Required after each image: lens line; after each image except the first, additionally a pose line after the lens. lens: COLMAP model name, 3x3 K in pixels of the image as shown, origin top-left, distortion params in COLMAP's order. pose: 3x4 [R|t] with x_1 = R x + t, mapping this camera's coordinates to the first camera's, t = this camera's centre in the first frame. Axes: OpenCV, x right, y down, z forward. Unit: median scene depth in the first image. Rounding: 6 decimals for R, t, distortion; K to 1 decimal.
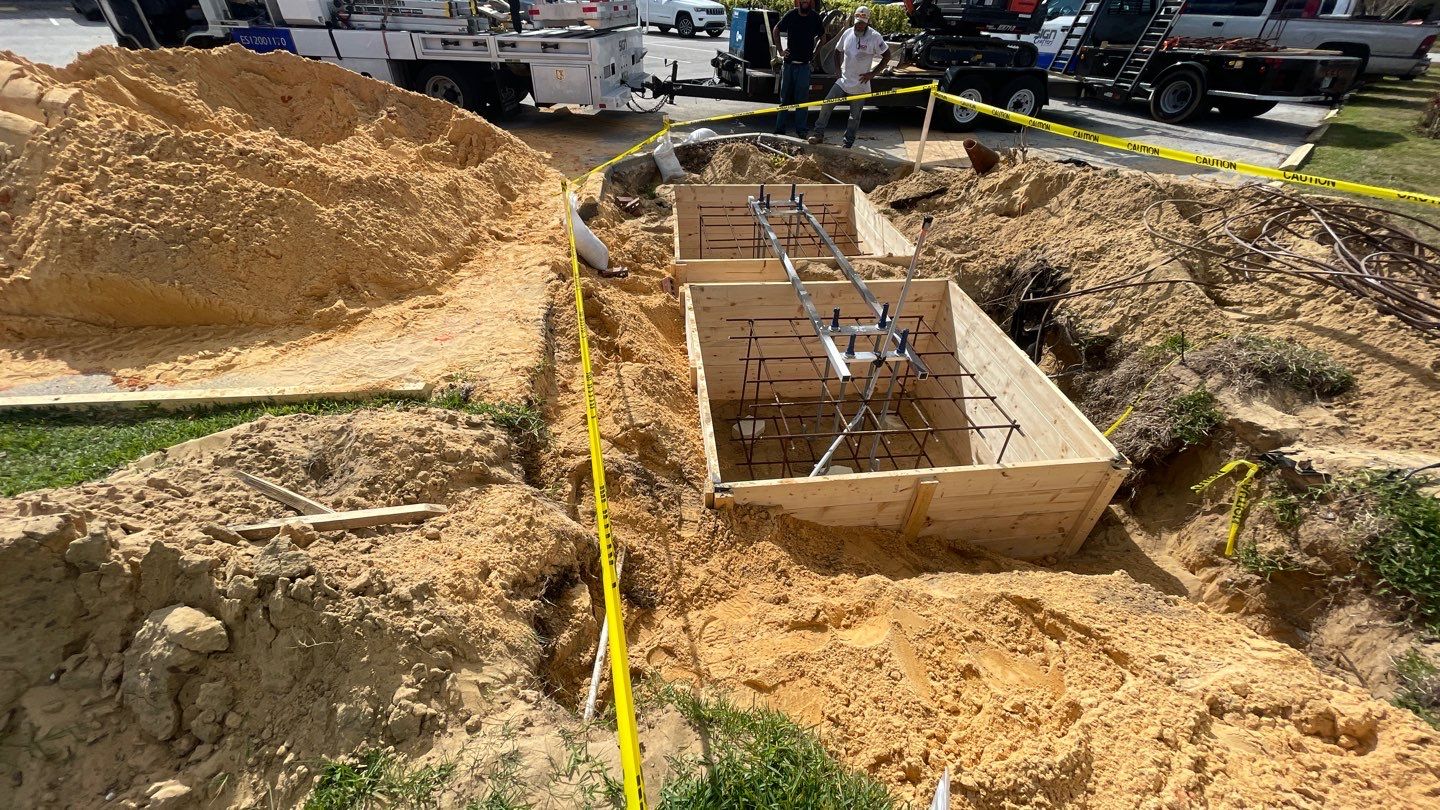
lens RADIAL K [[570.4, 0, 712.0], [0, 570.4, 404.9], [0, 0, 1]] dist [-0.002108, -0.000275]
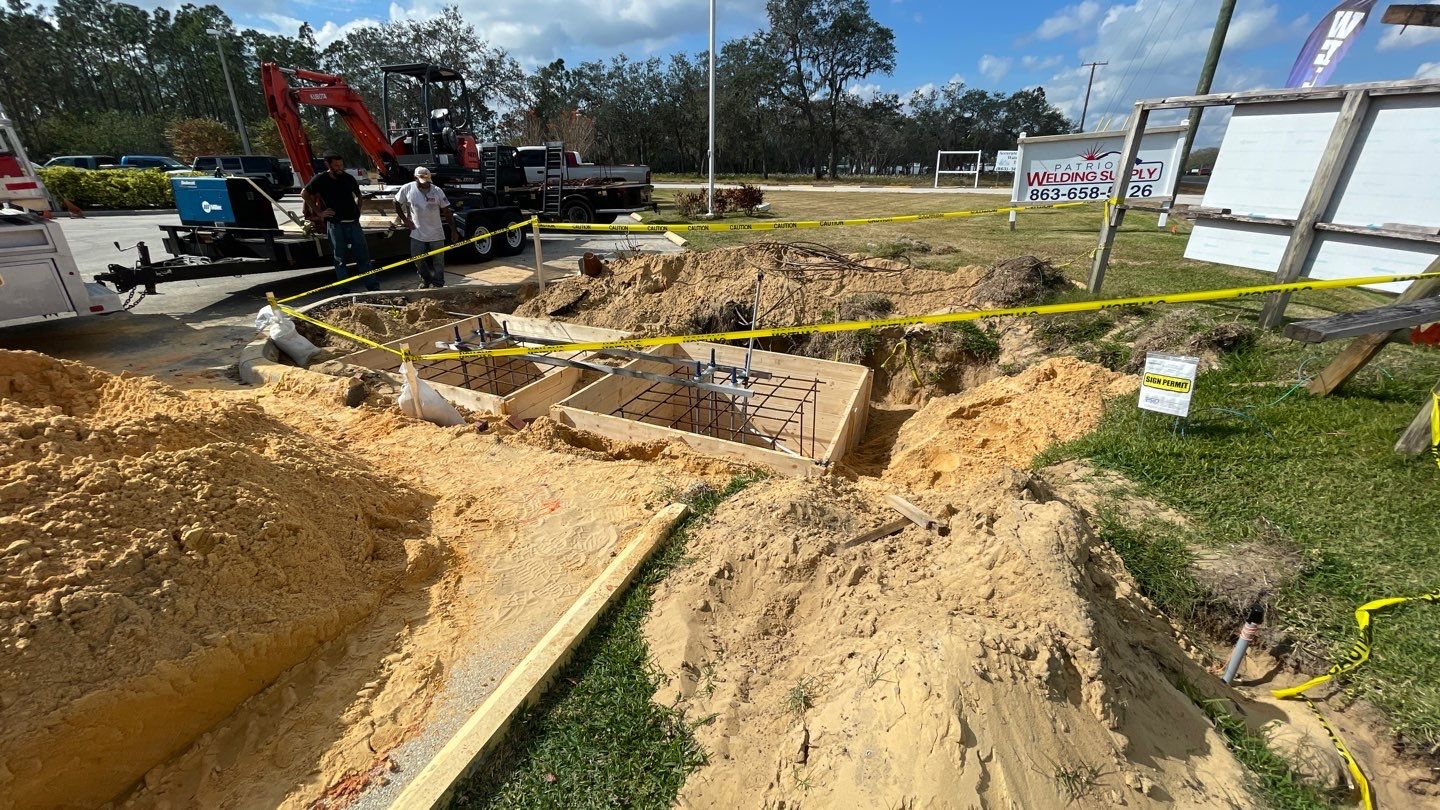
lens RADIAL K [[570.4, 0, 721.0], [0, 570.4, 405.2], [0, 0, 1]] dist [-0.002108, -0.000275]
pose [[0.487881, -0.365930, 0.792507, -0.754058], [0.527008, 0.847234, 0.066765, -0.130272], [-0.695870, 0.385085, 0.606197, 0.180741]]
